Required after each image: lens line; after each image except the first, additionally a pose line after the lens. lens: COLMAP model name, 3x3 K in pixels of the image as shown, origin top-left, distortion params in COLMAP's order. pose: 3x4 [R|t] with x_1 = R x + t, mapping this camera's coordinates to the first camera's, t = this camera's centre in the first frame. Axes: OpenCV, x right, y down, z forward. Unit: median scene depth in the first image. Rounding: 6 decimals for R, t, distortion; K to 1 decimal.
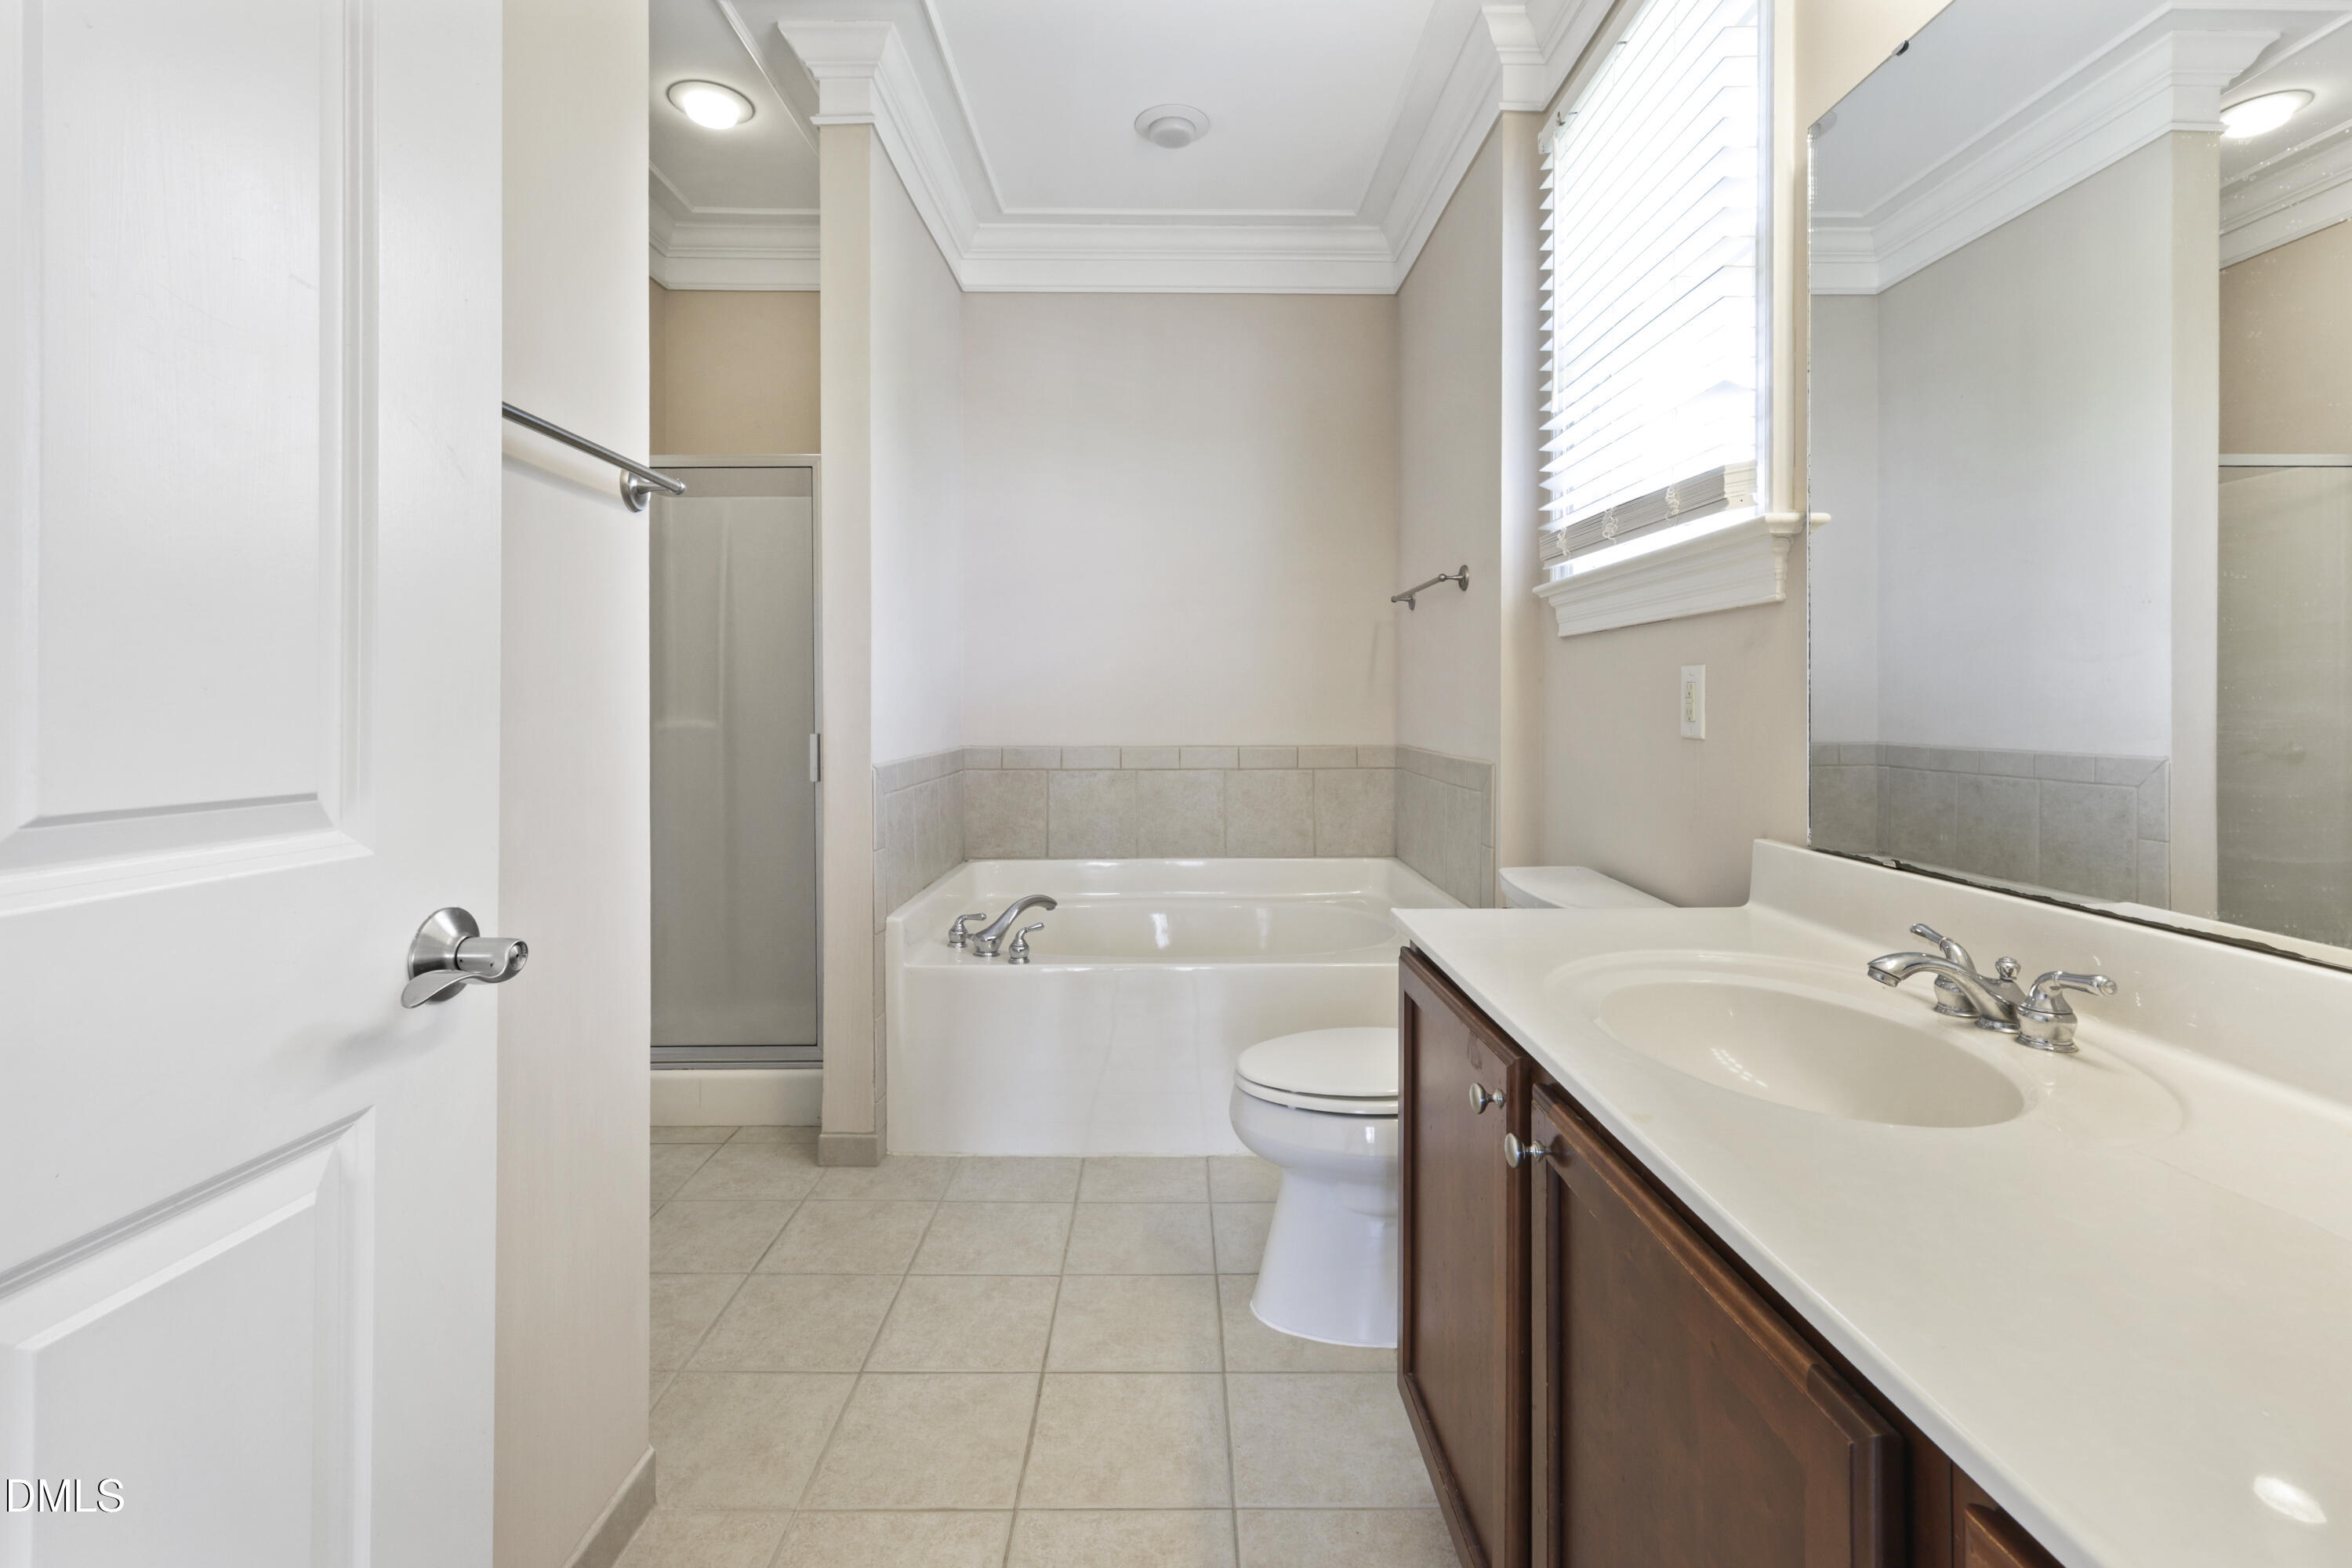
lens RADIAL K [[1031.8, 0, 1177.8], [0, 1031.8, 737.6], [0, 0, 1]] dist [-0.000871, 0.001024]
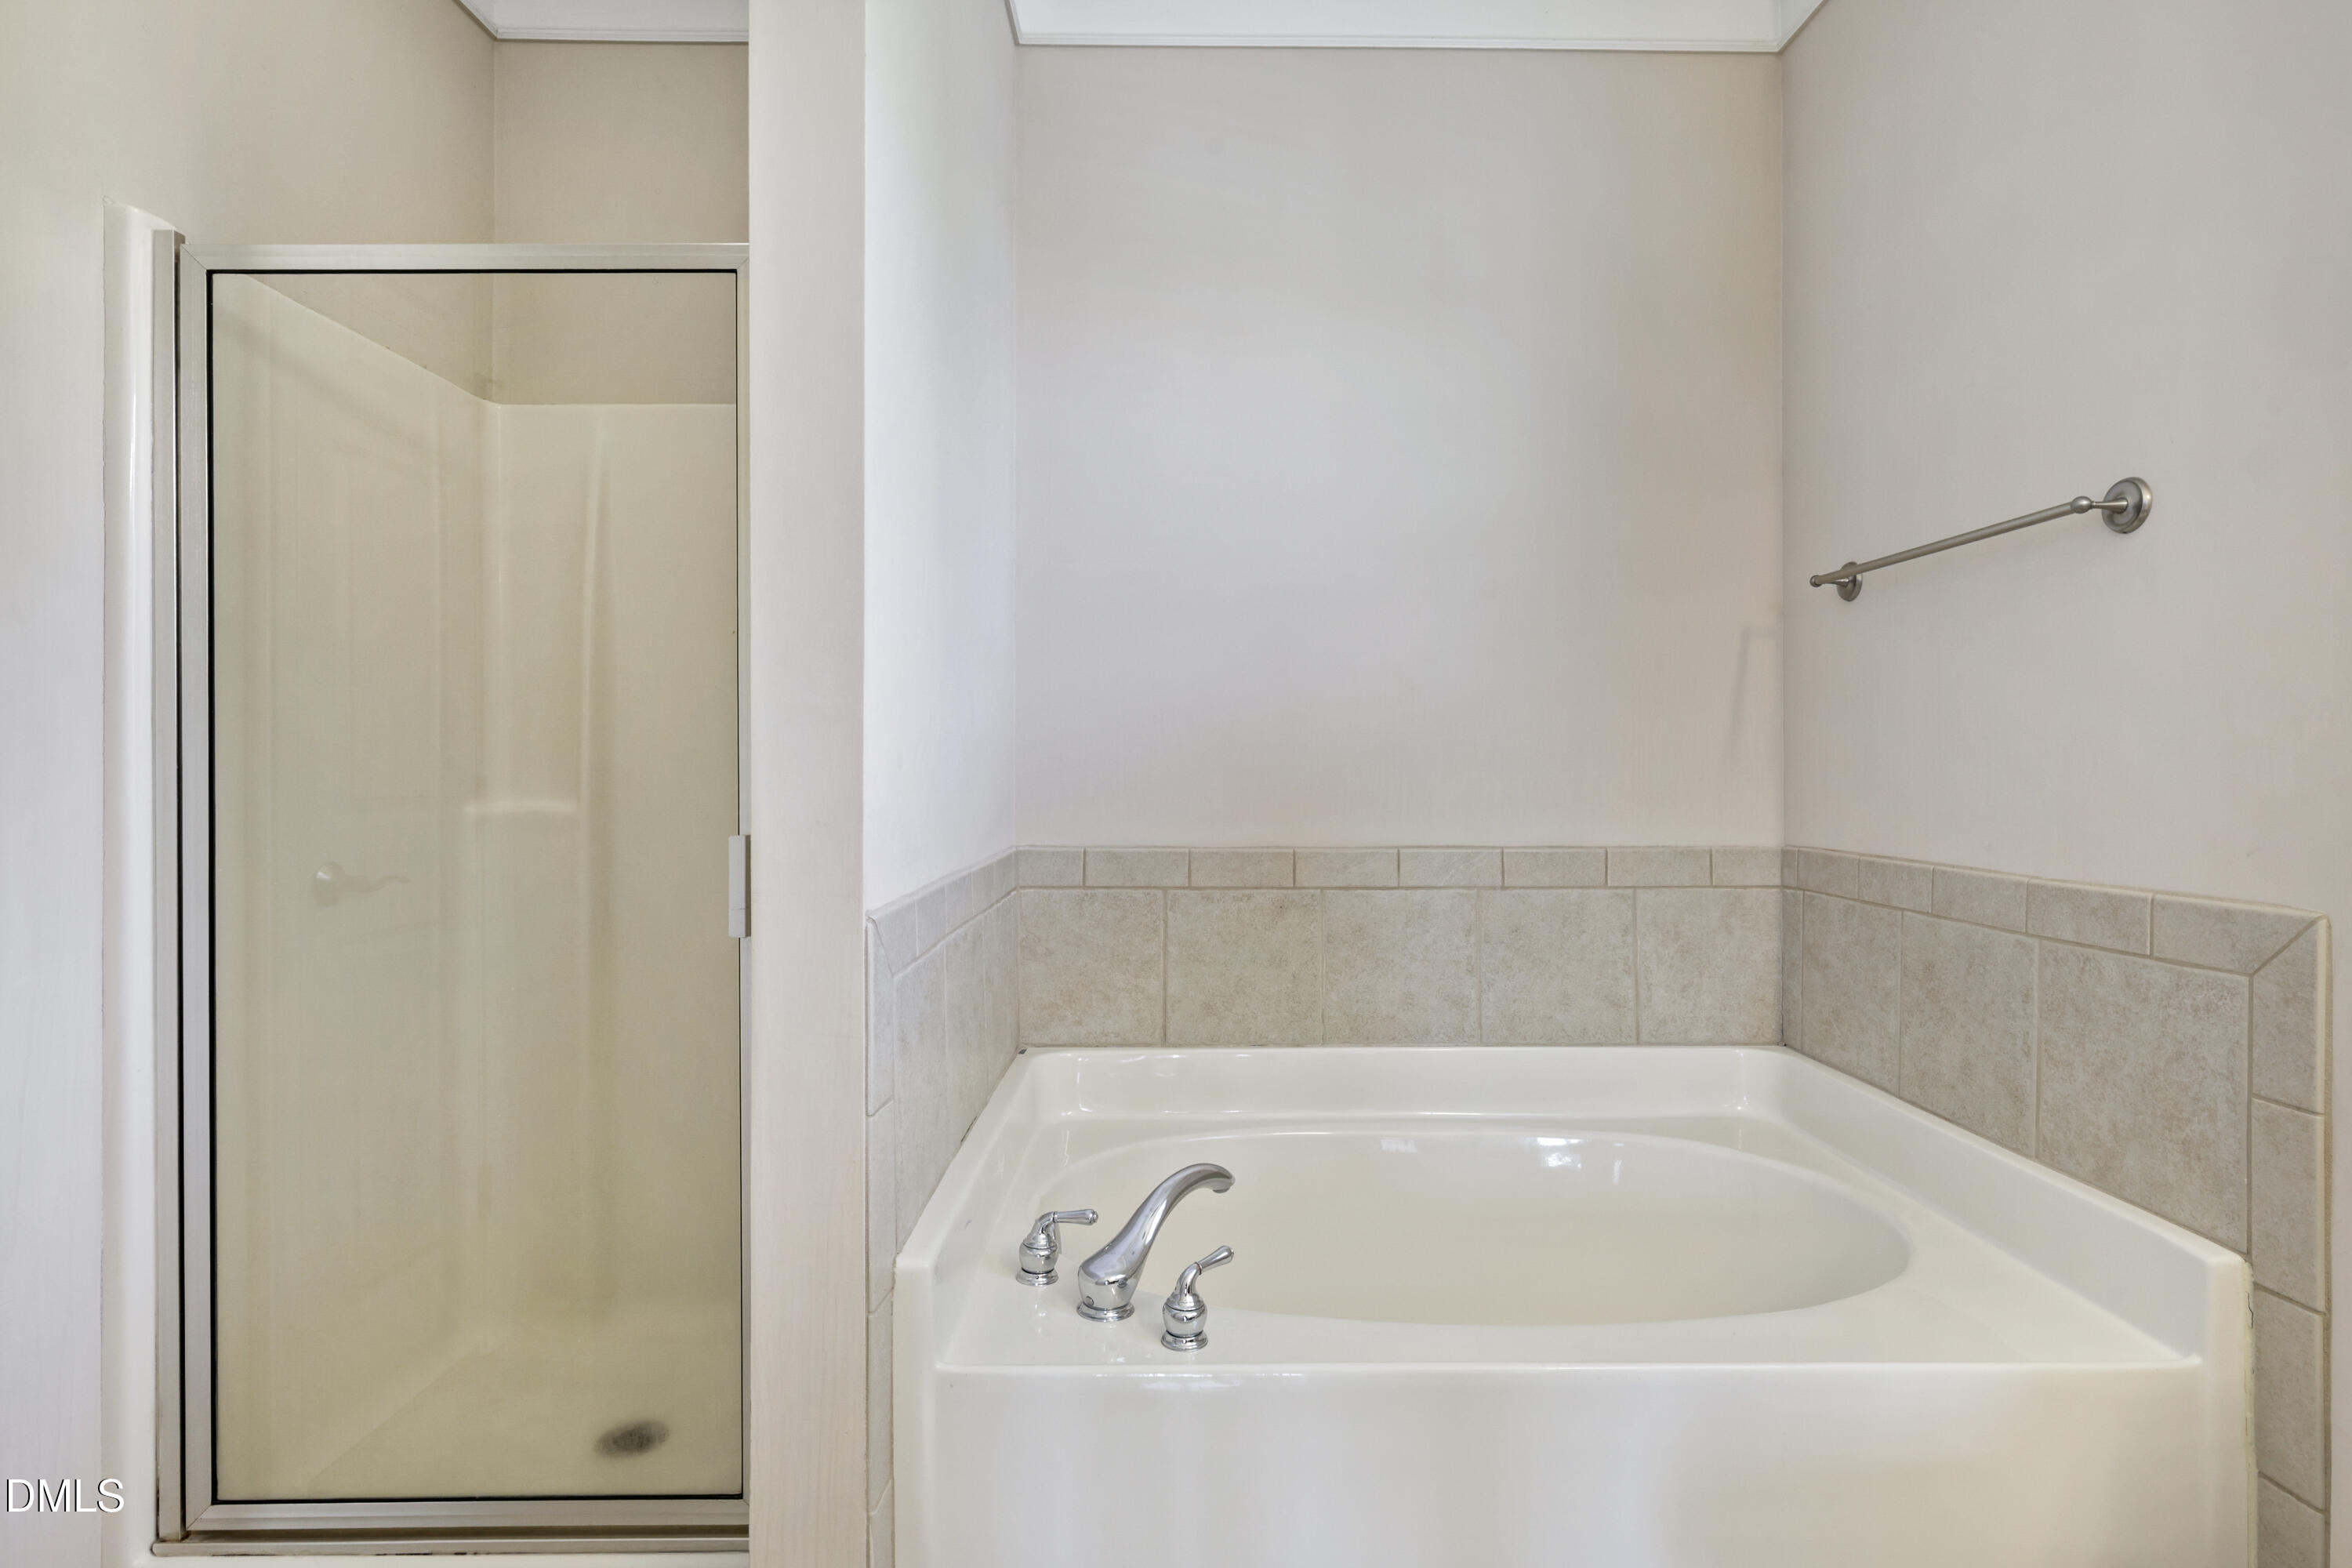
lens RADIAL K [[1144.1, 0, 1179.3], [0, 1144.1, 793.6], [0, 0, 1]] dist [0.012665, 0.000077]
pose [[0.999995, 0.002548, -0.001730, -0.120723], [-0.002570, 0.999913, -0.012910, -0.012873], [0.001697, 0.012915, 0.999915, 0.382367]]
